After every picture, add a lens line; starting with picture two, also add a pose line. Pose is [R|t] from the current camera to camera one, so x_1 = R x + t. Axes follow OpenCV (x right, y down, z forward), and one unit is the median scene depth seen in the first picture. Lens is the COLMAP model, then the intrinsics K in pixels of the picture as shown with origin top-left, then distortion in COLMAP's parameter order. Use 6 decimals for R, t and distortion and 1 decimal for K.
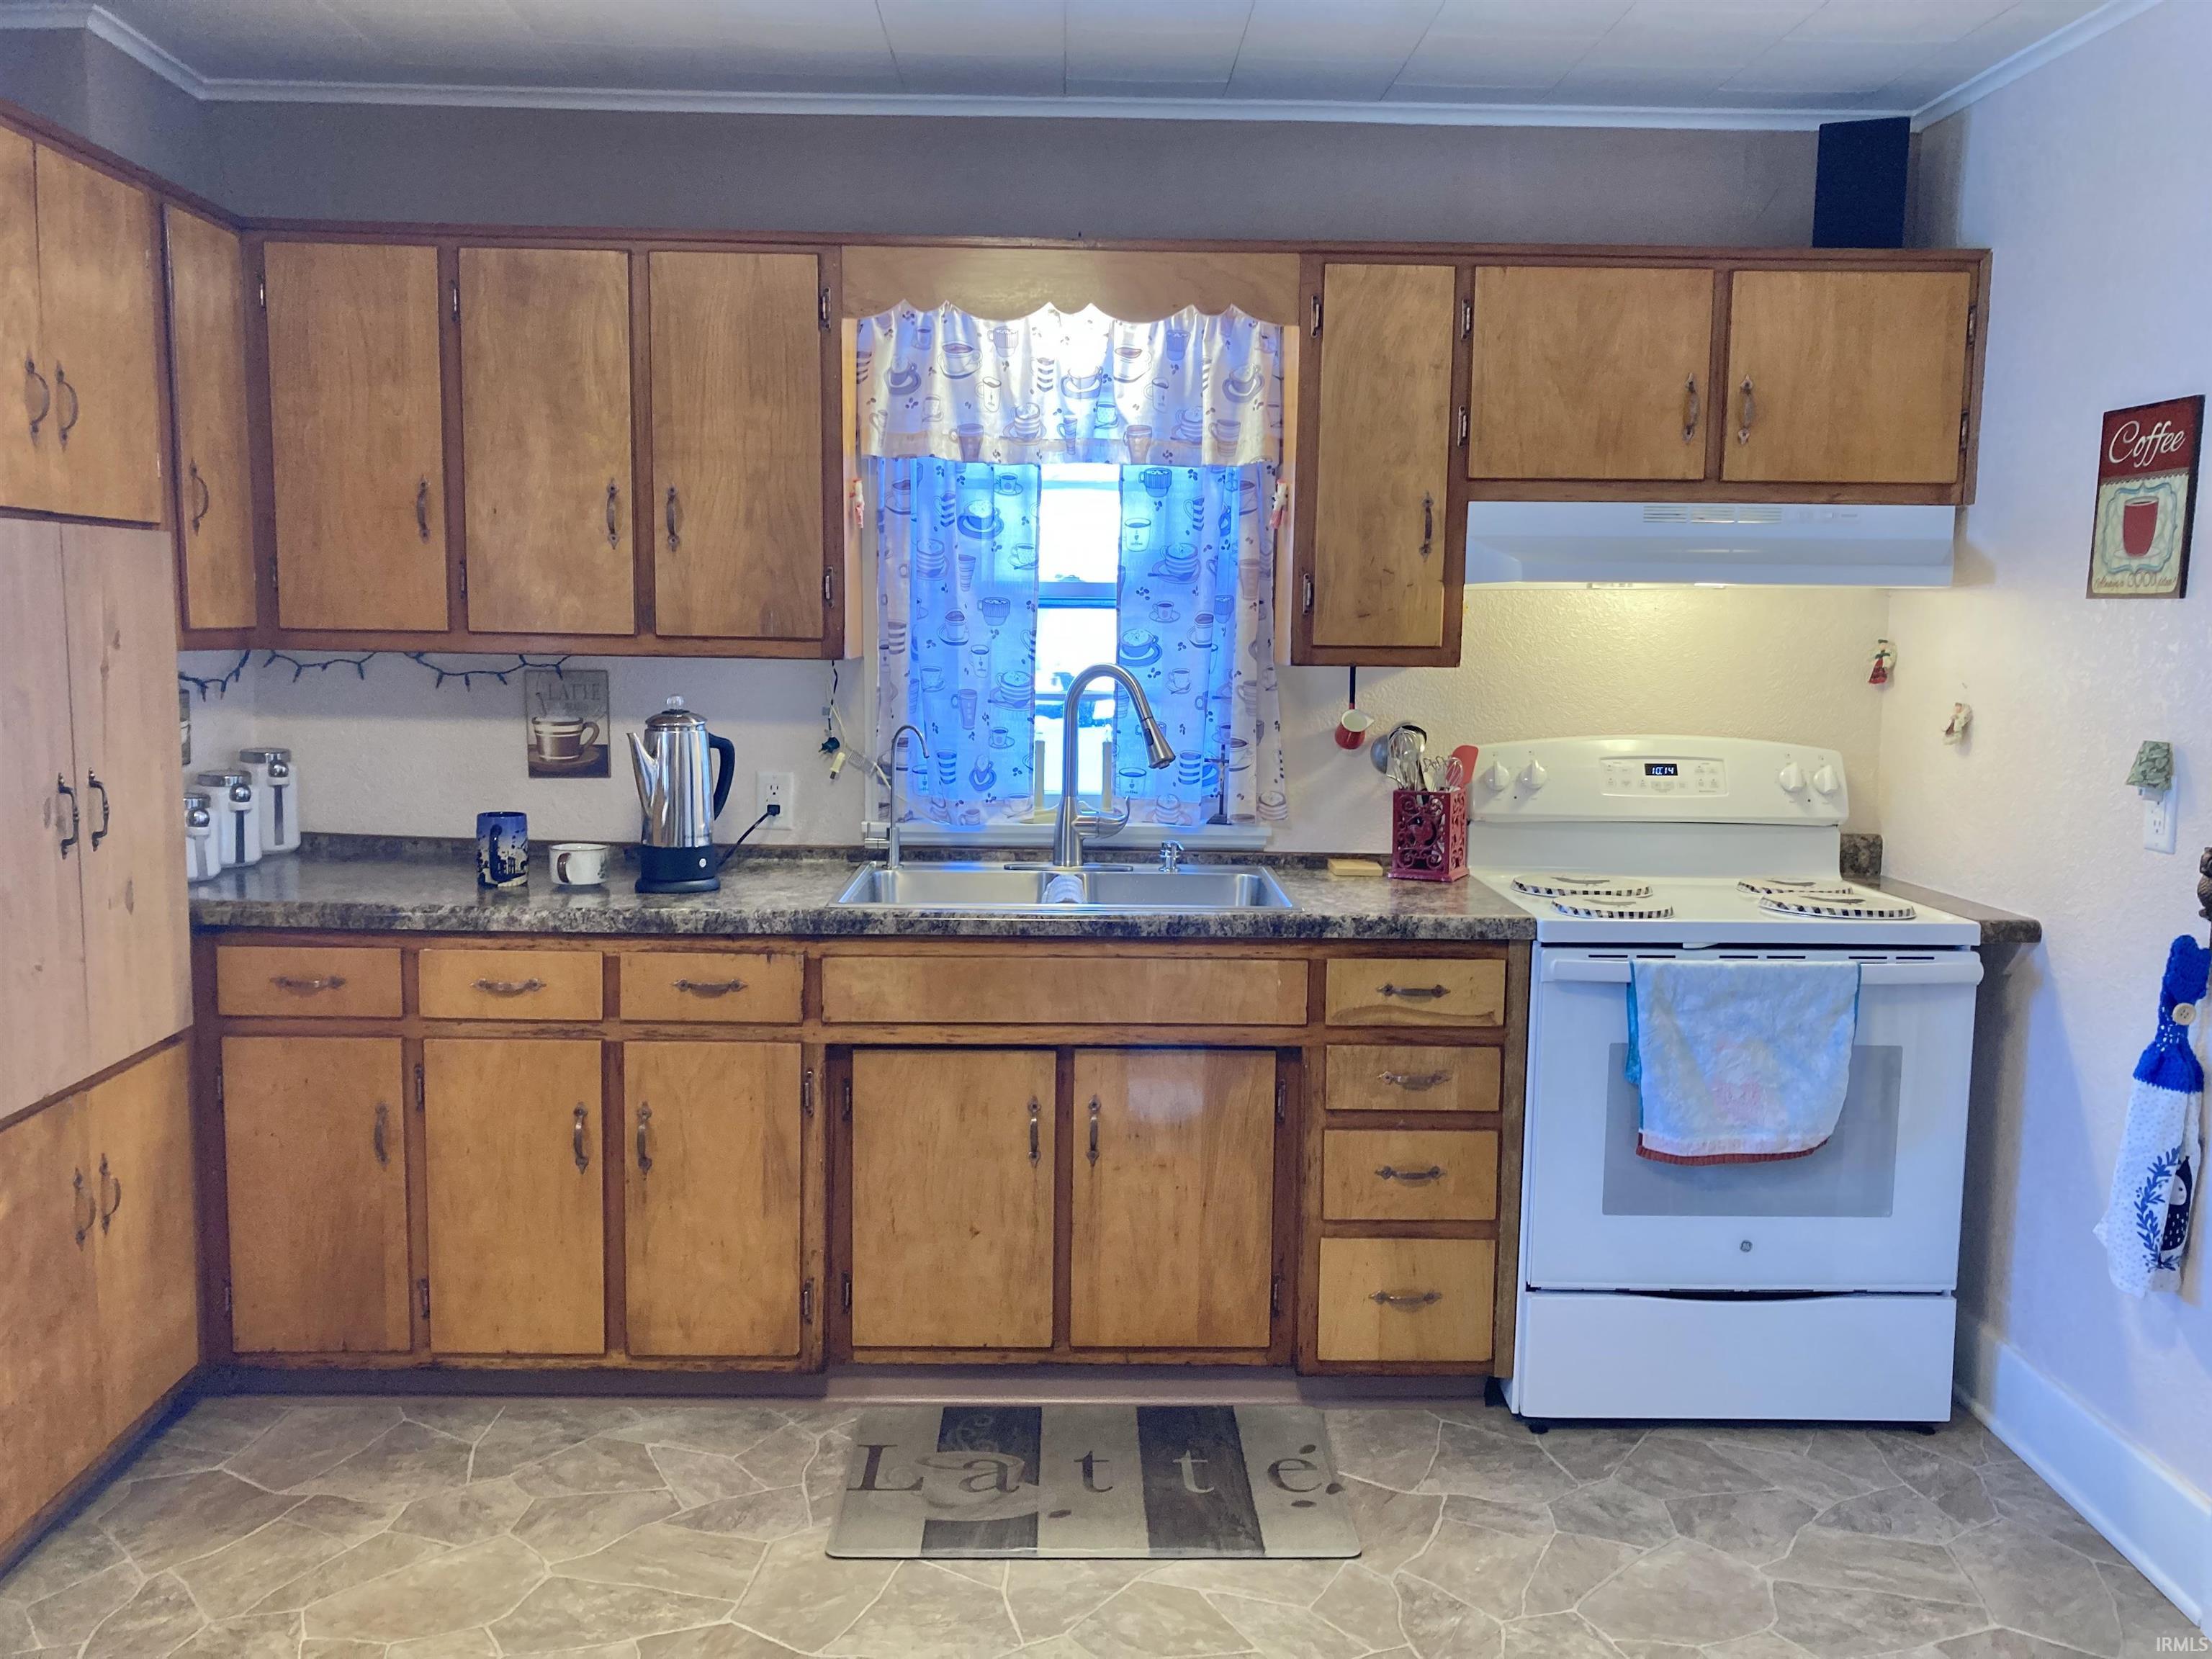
lens RADIAL K [[1787.8, 0, 1106.0], [0, 1787.8, 829.5], [0, 0, 1]] dist [0.015498, -0.046140]
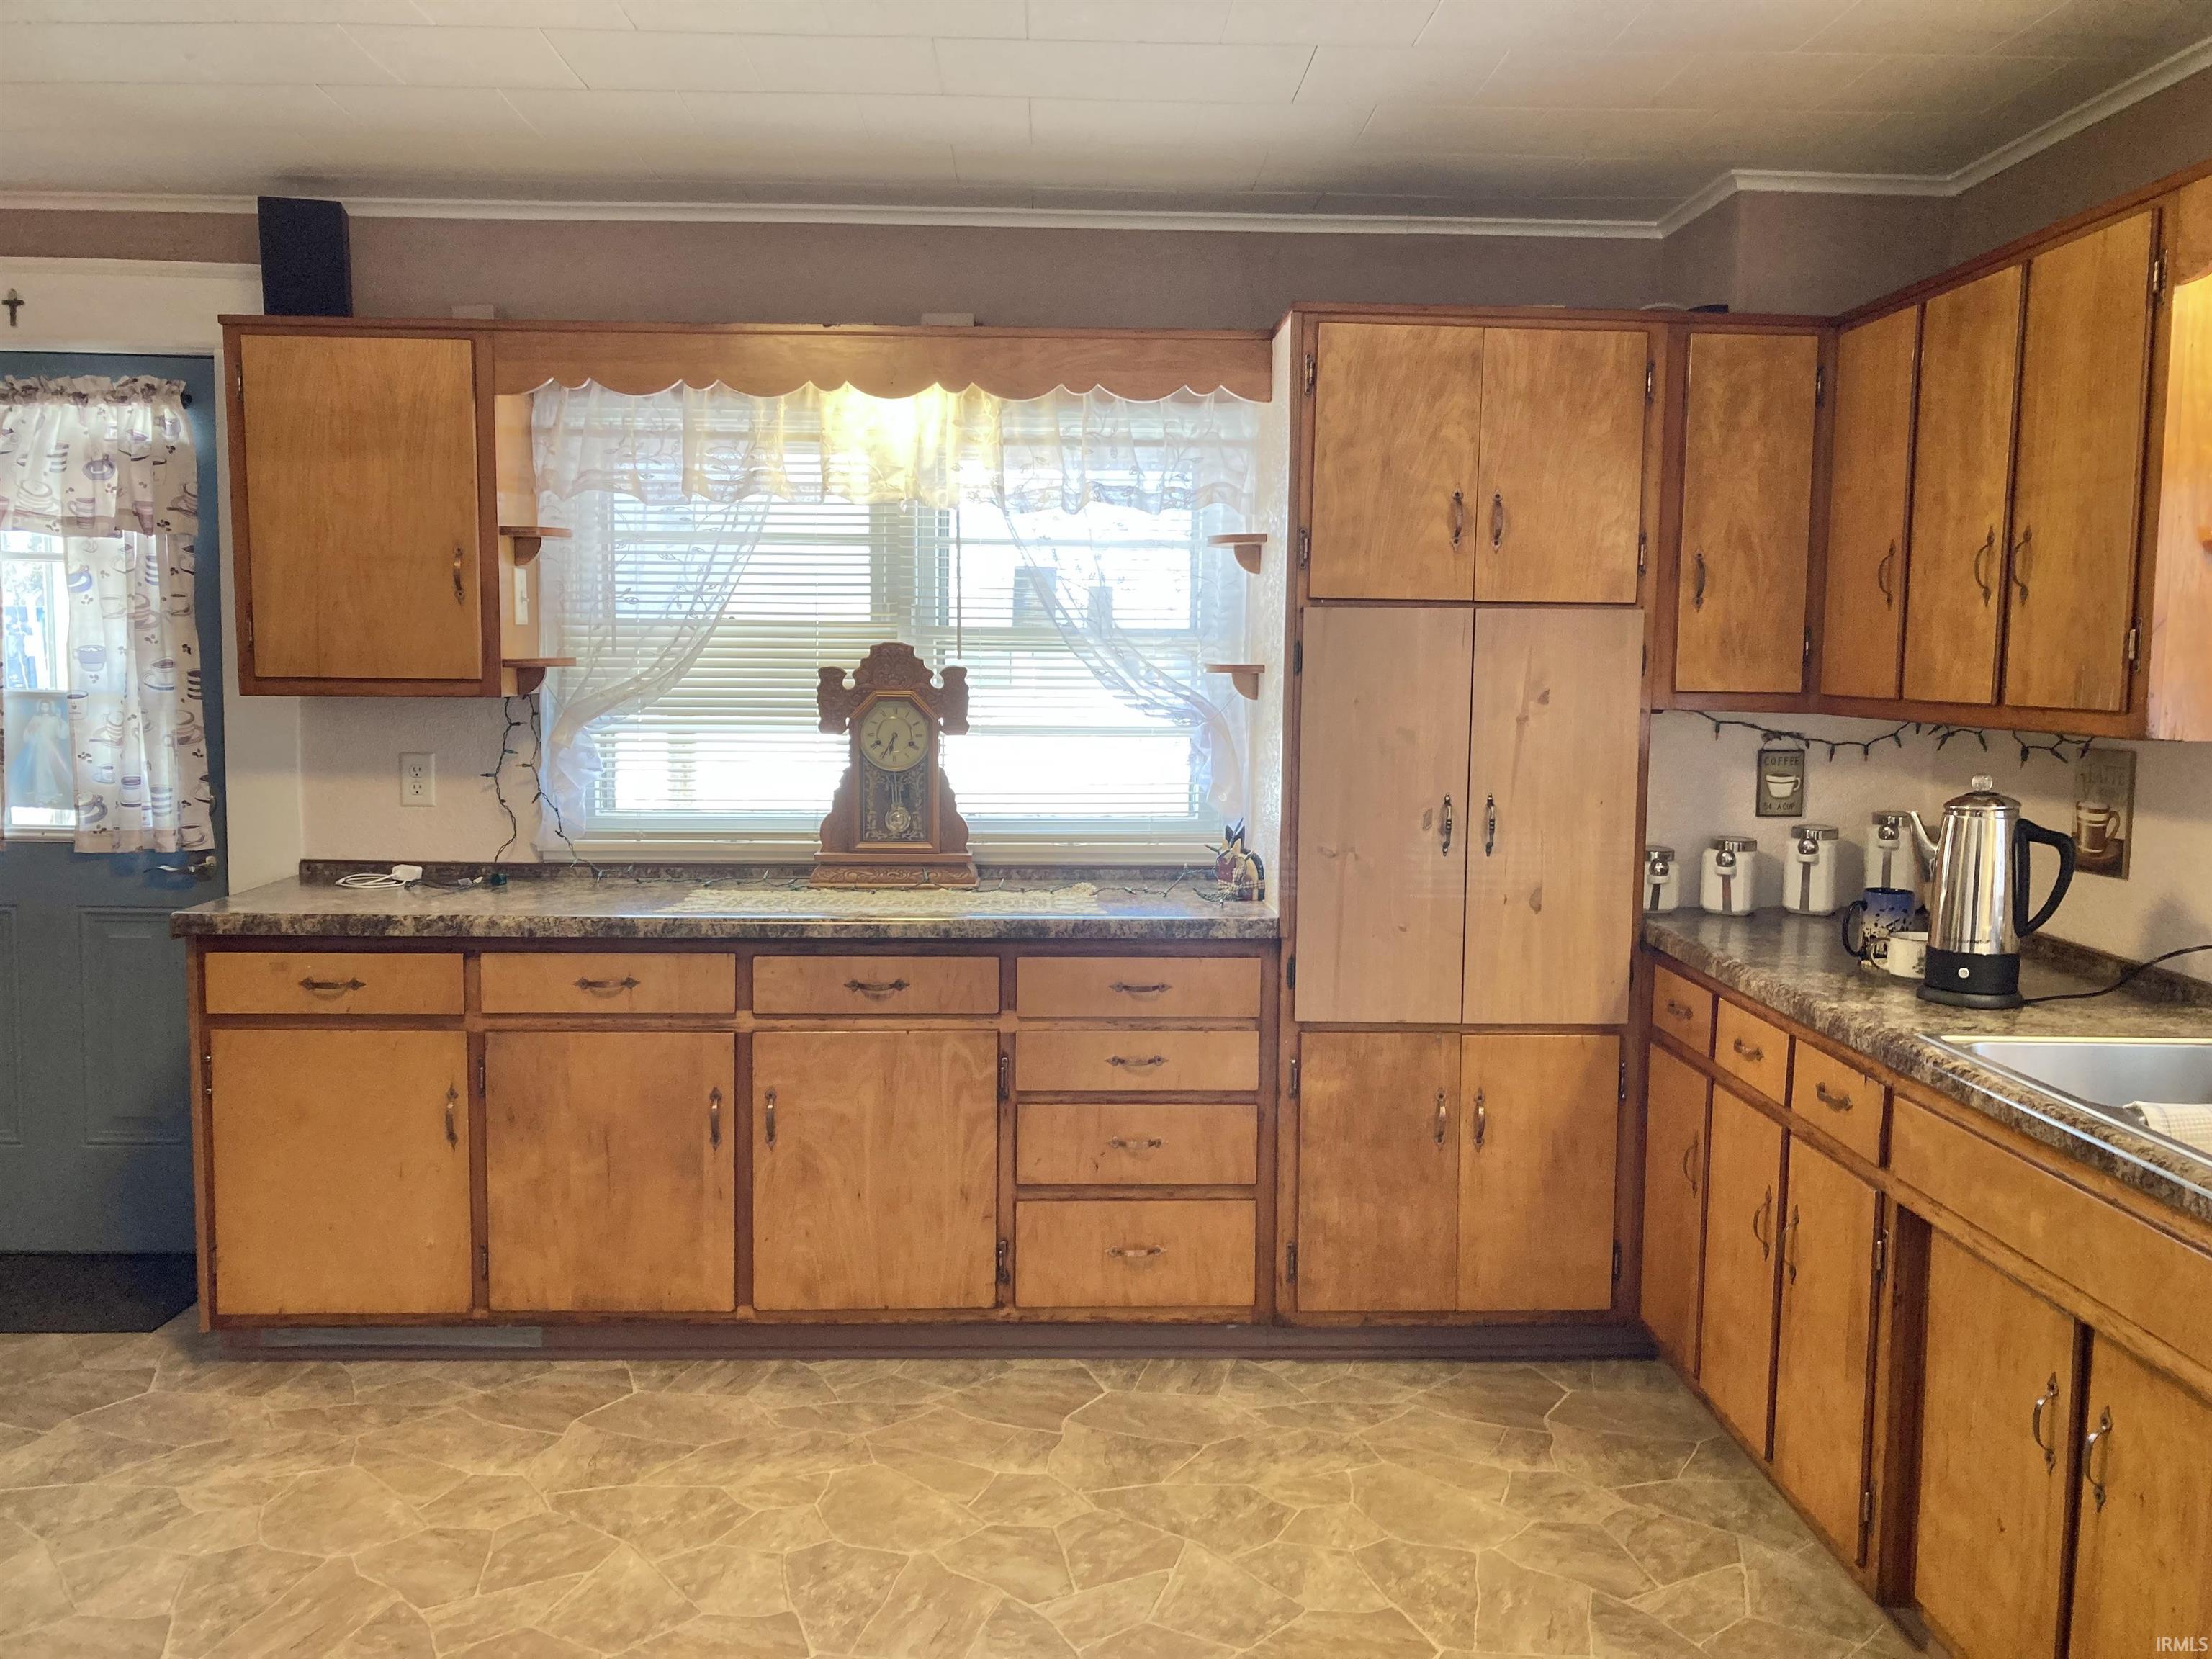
lens RADIAL K [[1787.8, 0, 1106.0], [0, 1787.8, 829.5], [0, 0, 1]] dist [0.015498, -0.046140]
pose [[-0.005612, 0.079765, -0.996798, 0.680602], [-0.132160, 0.988011, 0.079806, -0.068997], [0.991212, 0.132185, 0.004997, 0.652017]]
